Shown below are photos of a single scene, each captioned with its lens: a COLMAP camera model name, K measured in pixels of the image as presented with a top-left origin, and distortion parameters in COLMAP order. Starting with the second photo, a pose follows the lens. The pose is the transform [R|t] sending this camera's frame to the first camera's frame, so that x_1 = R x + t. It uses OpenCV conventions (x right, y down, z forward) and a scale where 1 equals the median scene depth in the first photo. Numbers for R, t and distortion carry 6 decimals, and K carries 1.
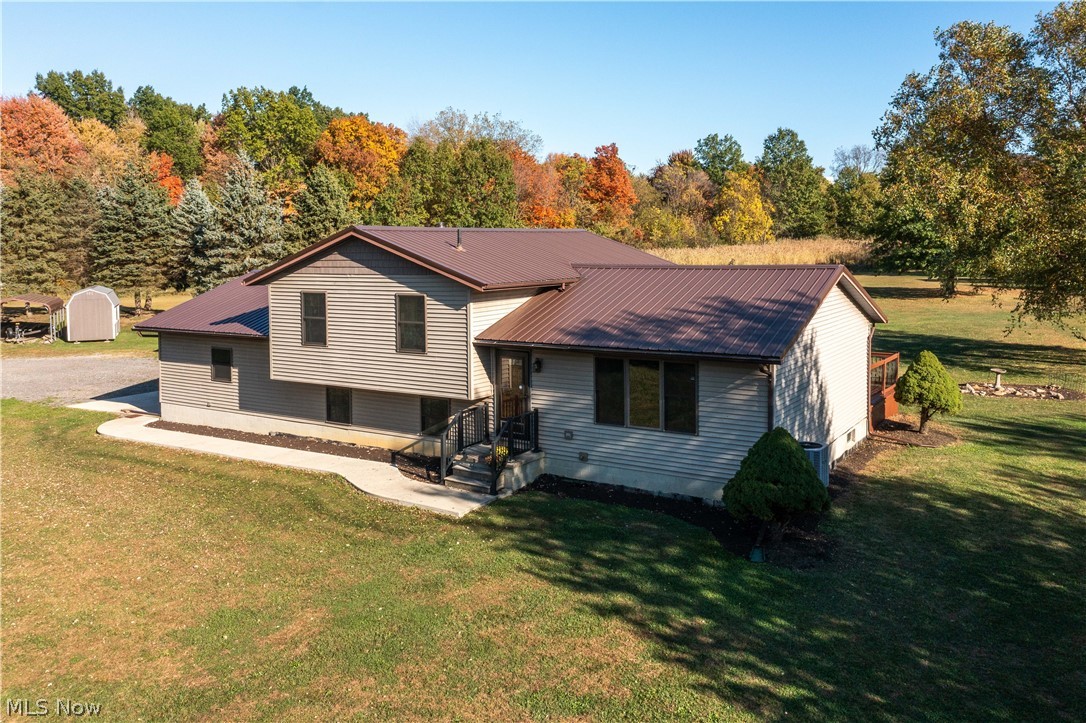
lens RADIAL K [[863.7, 0, 543.0], [0, 863.7, 361.5], [0, 0, 1]] dist [0.003757, 0.005047]
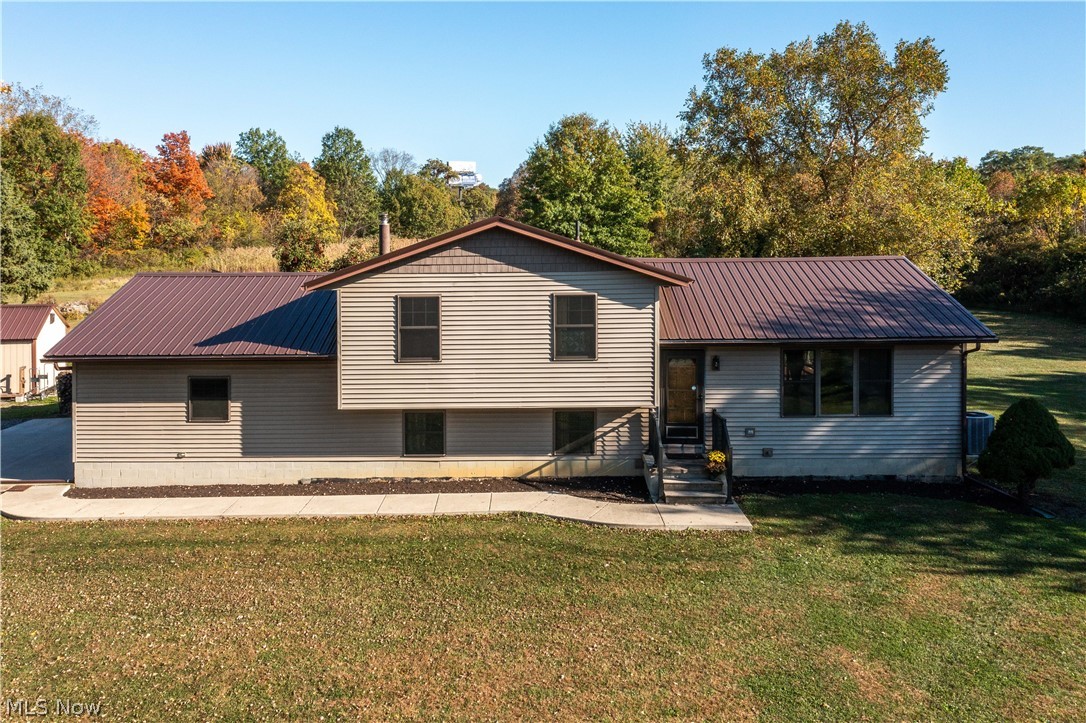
lens RADIAL K [[885.6, 0, 543.0], [0, 885.6, 317.4], [0, 0, 1]] dist [-0.002998, 0.008983]
pose [[0.850872, -0.043308, 0.523585, -0.608518], [0.070450, 0.997001, -0.032021, -0.025226], [-0.520629, 0.064132, 0.851371, 0.233328]]
